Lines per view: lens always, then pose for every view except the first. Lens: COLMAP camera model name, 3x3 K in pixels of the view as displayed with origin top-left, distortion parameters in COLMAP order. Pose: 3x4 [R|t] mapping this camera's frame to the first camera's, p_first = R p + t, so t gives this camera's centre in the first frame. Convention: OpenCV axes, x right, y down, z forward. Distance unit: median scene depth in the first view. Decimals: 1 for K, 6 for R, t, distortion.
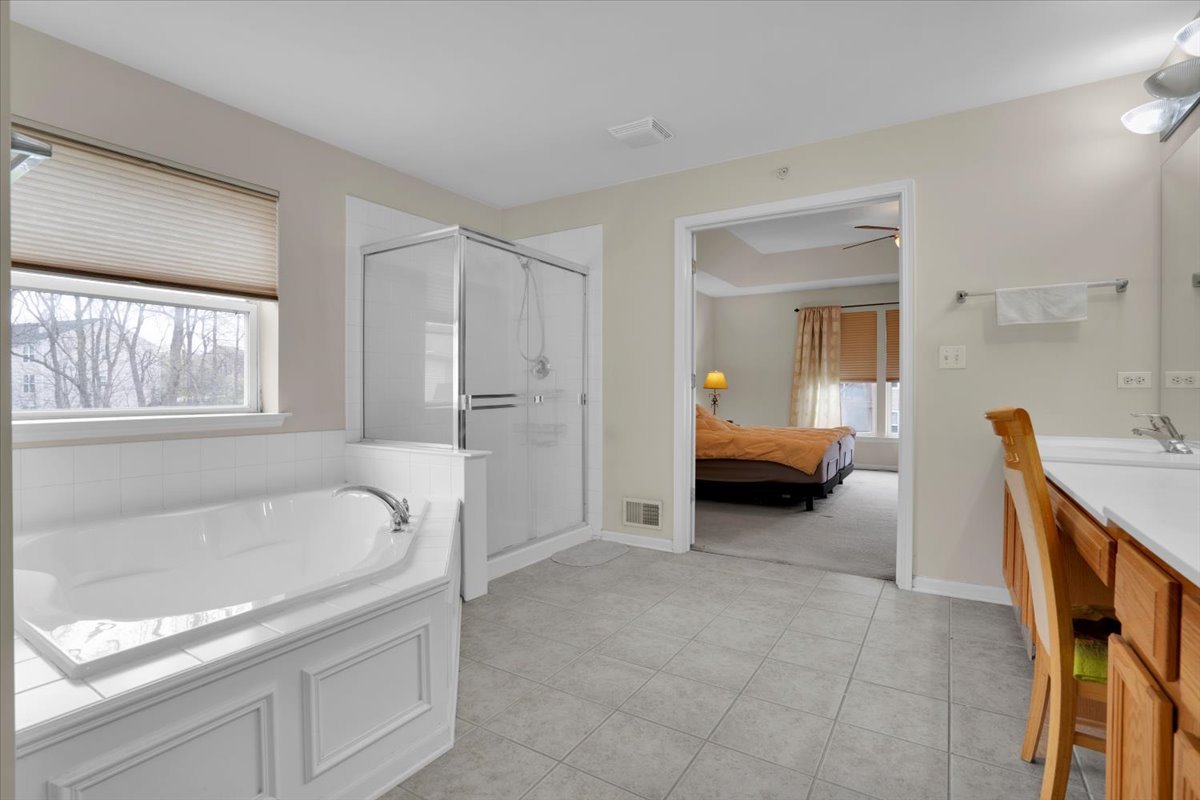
lens RADIAL K [[556.6, 0, 600.4], [0, 556.6, 394.7], [0, 0, 1]] dist [-0.038757, 0.006051]
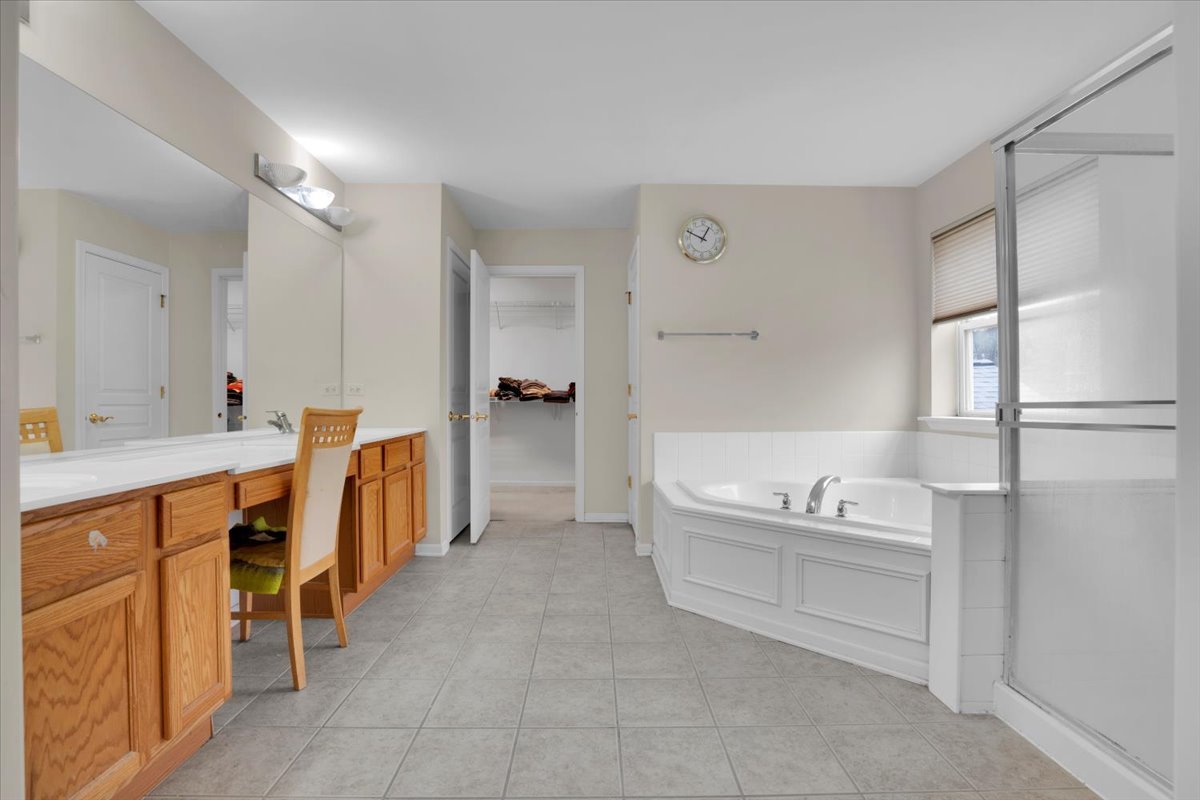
lens RADIAL K [[556.6, 0, 605.6], [0, 556.6, 399.0], [0, 0, 1]] dist [-0.038757, 0.006051]
pose [[-0.831290, 0.000228, -0.555839, 0.669978], [-0.001270, 0.999997, 0.002309, -0.004115], [0.555838, 0.002626, -0.831287, 1.815653]]
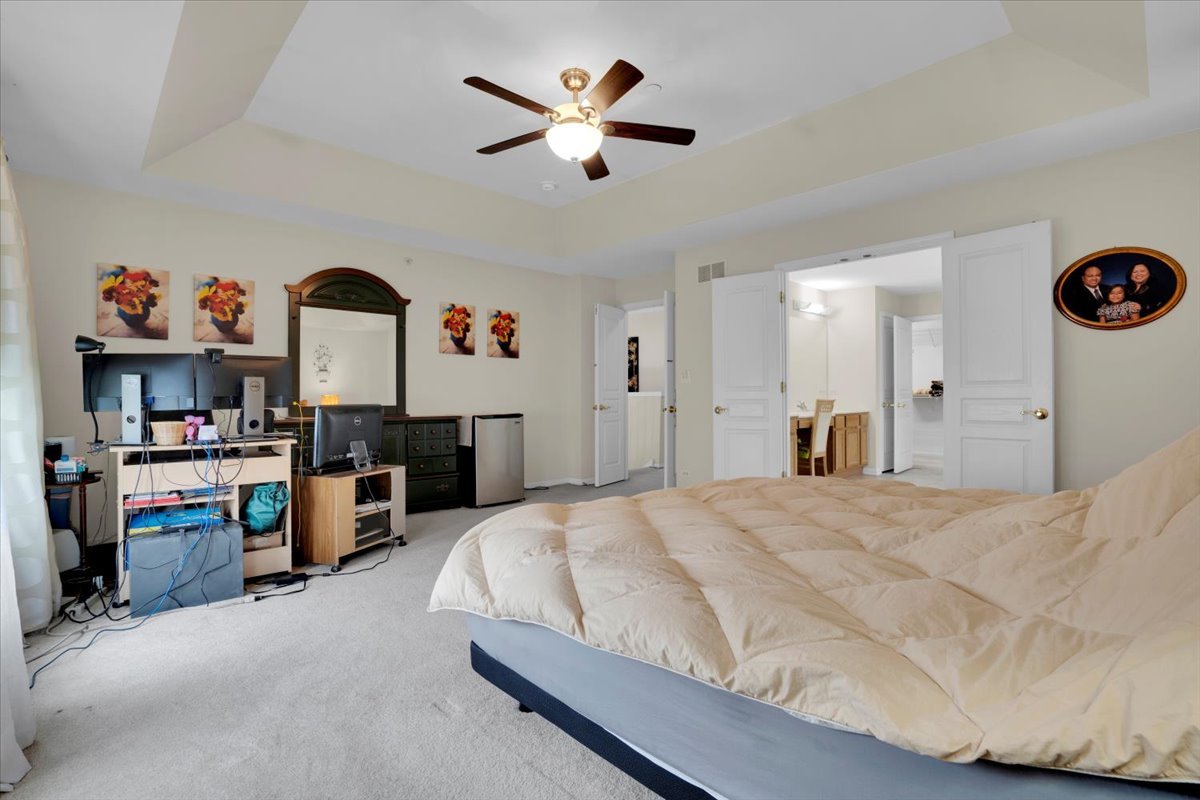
lens RADIAL K [[539.5, 0, 603.0], [0, 539.5, 399.1], [0, 0, 1]] dist [-0.004122, -0.000134]
pose [[-0.971726, 0.003518, 0.236085, 1.021617], [0.004969, 0.999972, 0.005553, -0.006722], [-0.236059, 0.006569, -0.971717, 3.915082]]
